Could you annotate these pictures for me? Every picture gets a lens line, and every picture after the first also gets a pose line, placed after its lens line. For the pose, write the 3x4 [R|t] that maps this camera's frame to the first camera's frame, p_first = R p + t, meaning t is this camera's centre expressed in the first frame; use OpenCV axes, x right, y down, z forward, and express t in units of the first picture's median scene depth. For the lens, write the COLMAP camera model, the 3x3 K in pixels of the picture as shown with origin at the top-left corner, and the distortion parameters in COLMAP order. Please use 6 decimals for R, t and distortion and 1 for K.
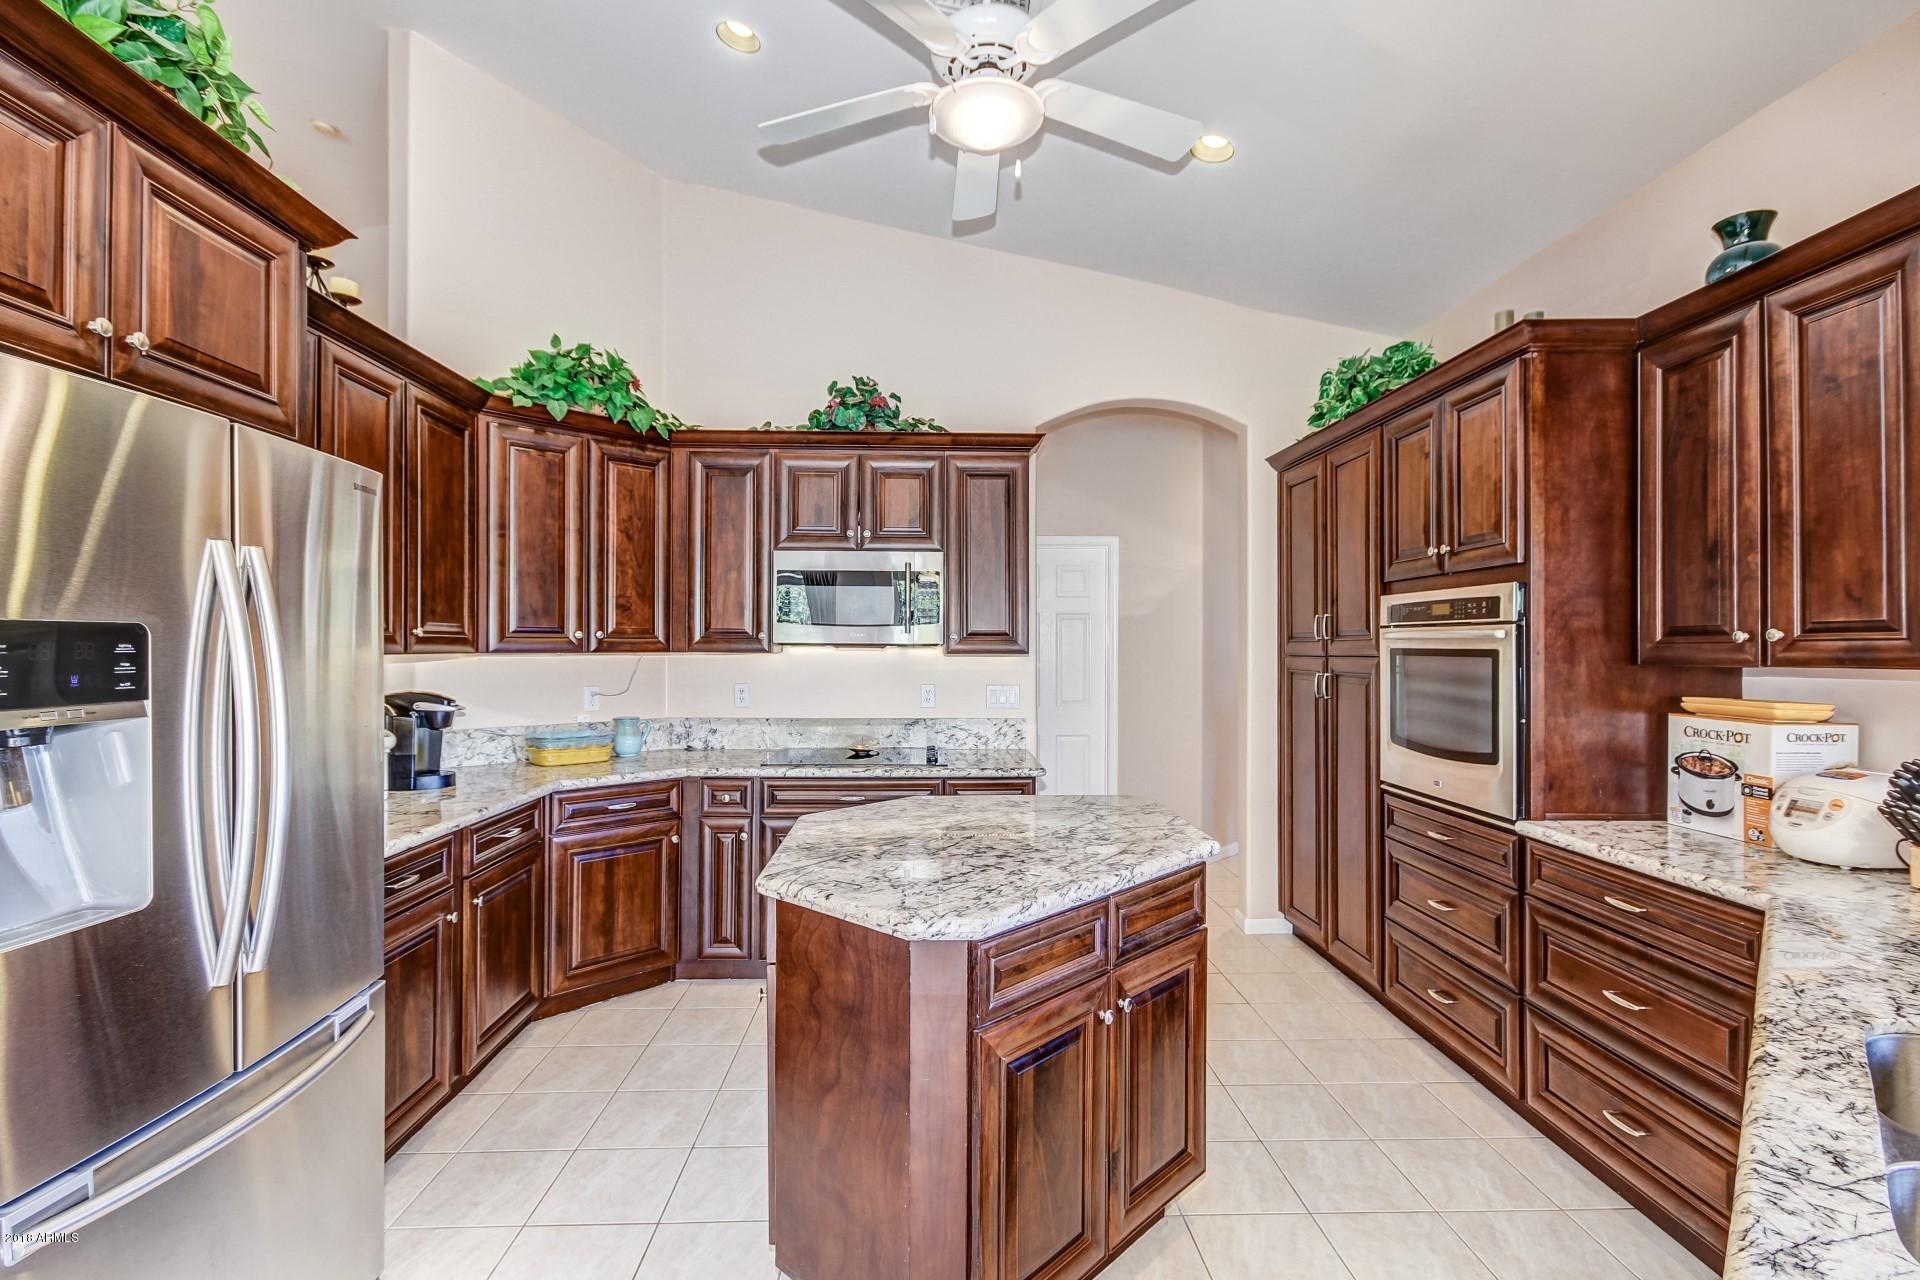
lens RADIAL K [[886.0, 0, 956.3], [0, 886.0, 643.2], [0, 0, 1]] dist [0.004157, -0.000563]
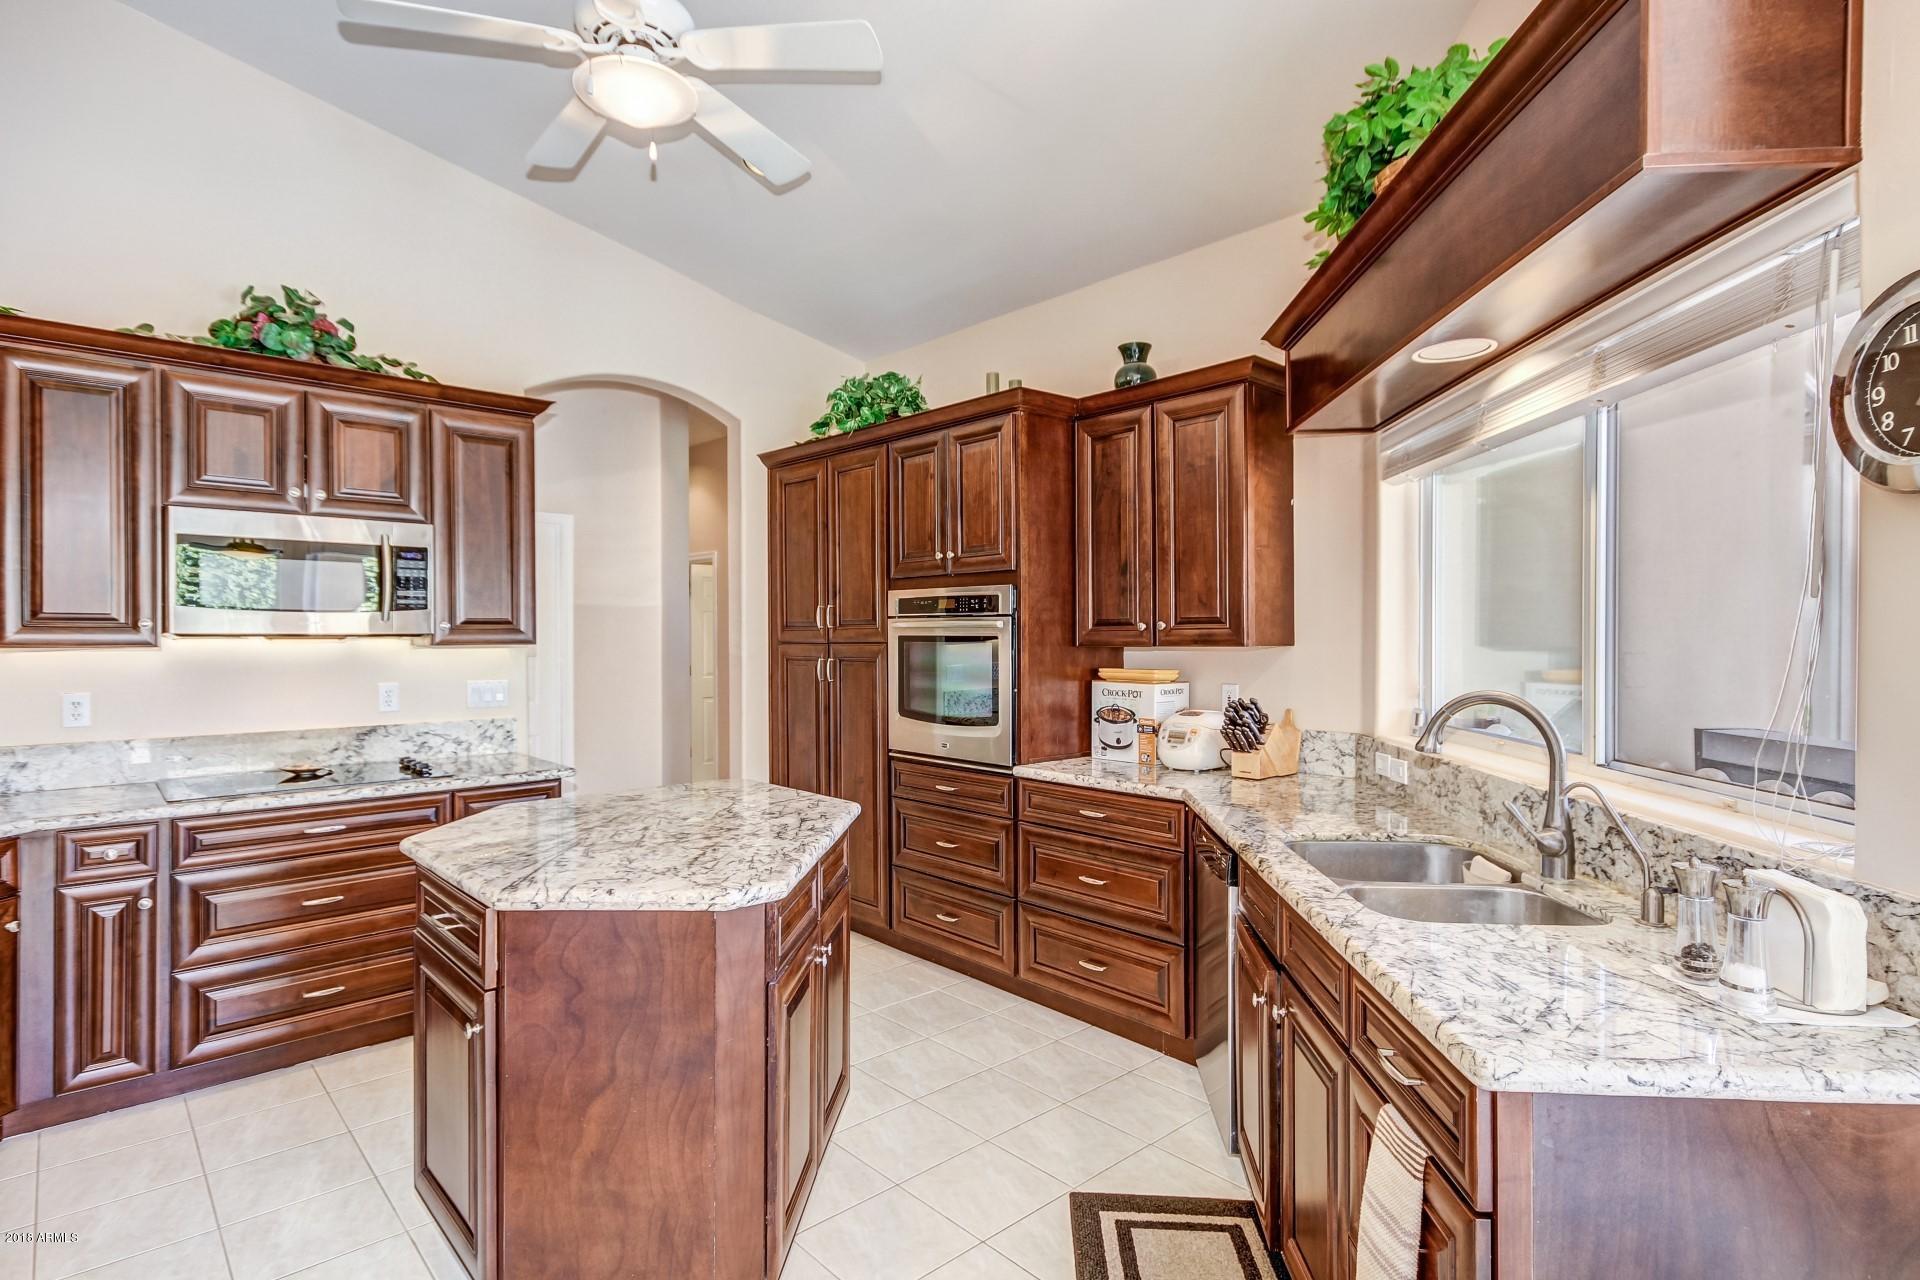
lens RADIAL K [[976.2, 0, 960.0], [0, 976.2, 640.0], [0, 0, 1]] dist [-0.014779, 0.029487]
pose [[0.759906, -0.008568, 0.649976, -0.365365], [0.002733, 0.999946, 0.009986, -0.001802], [-0.650027, -0.005812, 0.759889, -0.045967]]
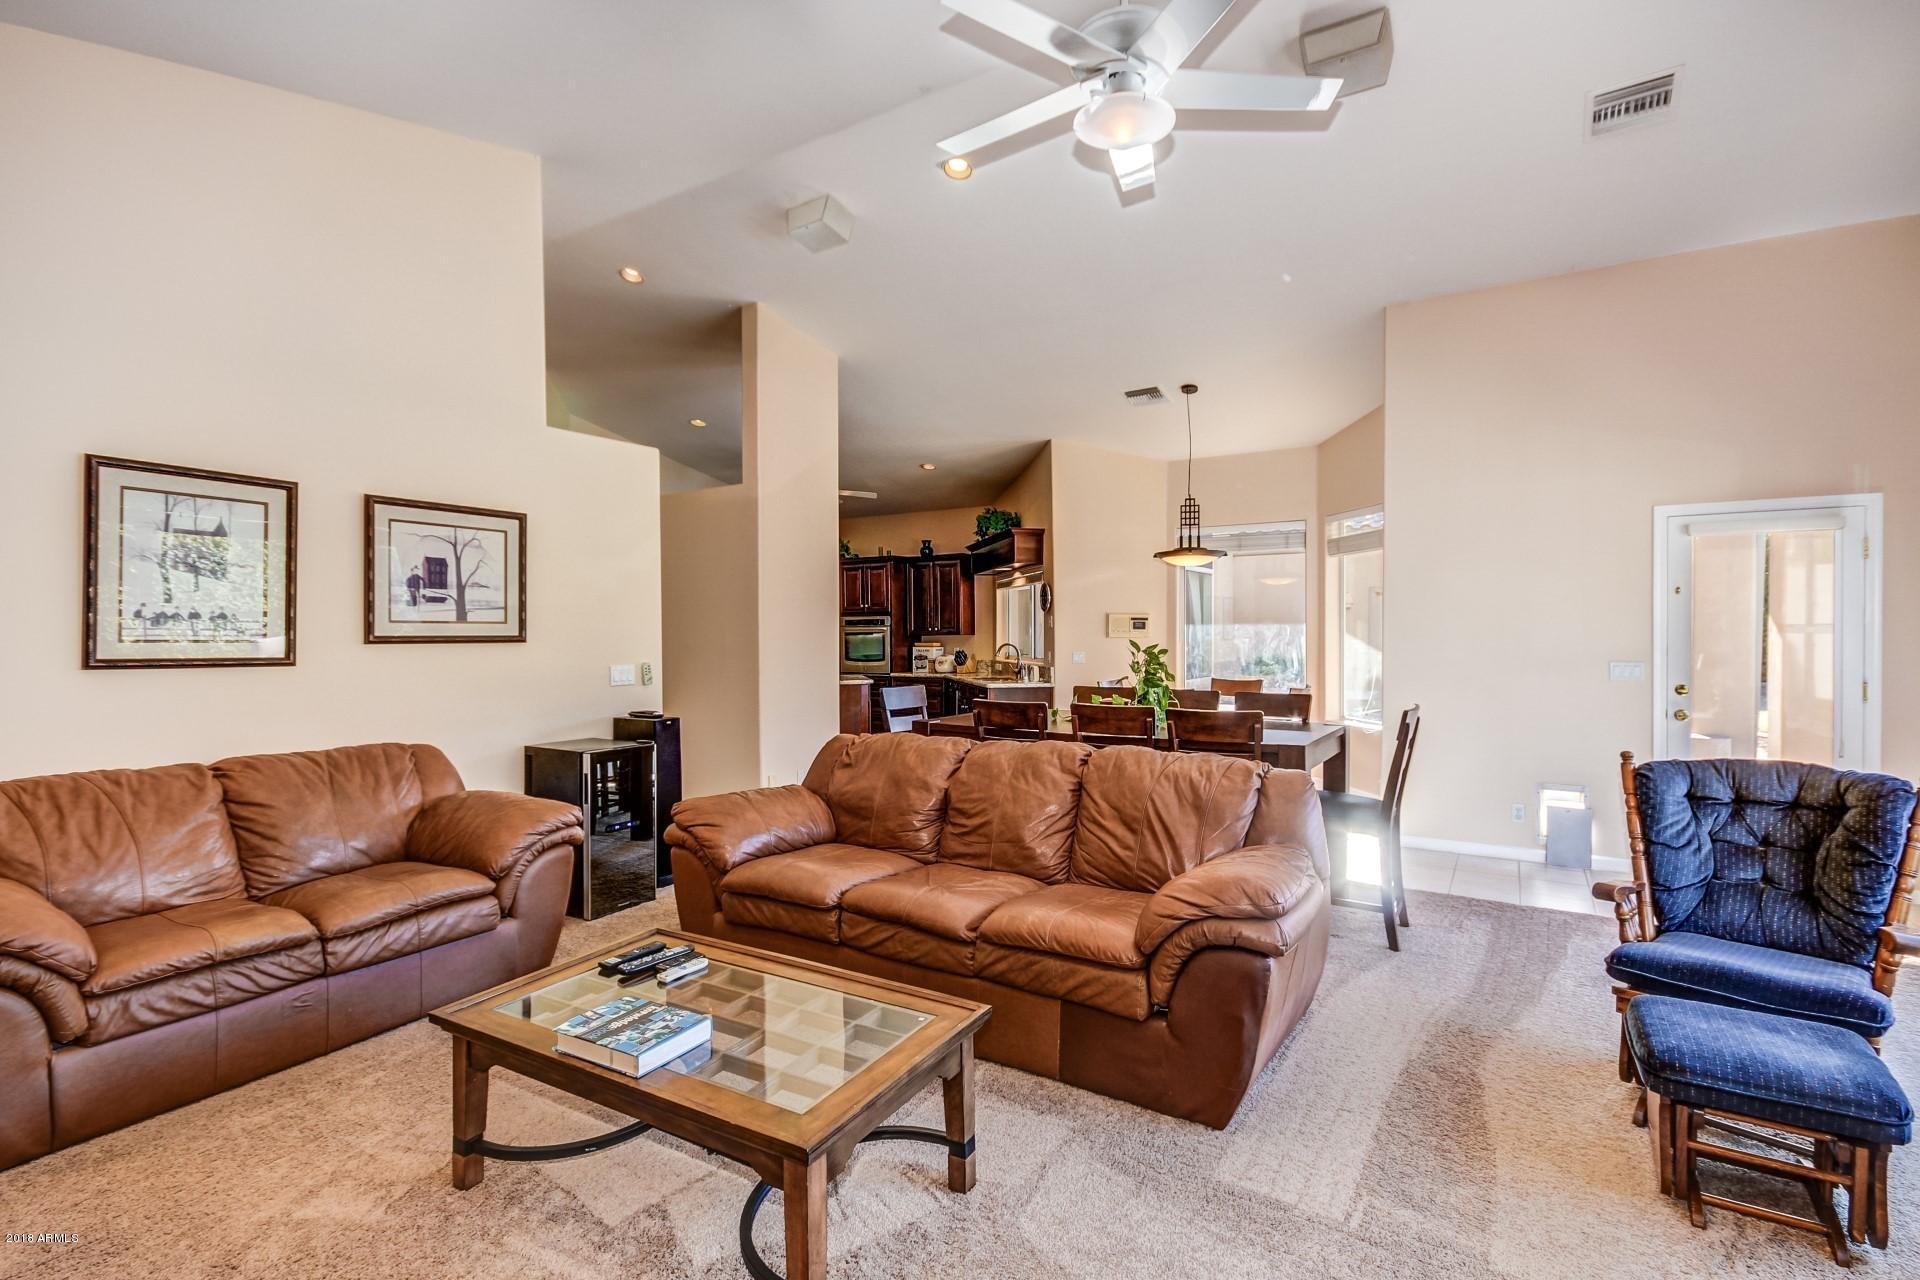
lens RADIAL K [[917.7, 0, 994.0], [0, 917.7, 641.0], [0, 0, 1]] dist [0.001915, 0.000550]
pose [[0.521142, -0.018497, 0.853270, -2.778593], [0.006265, 0.999821, 0.017848, -0.025897], [-0.853447, -0.003956, 0.521164, -1.652968]]
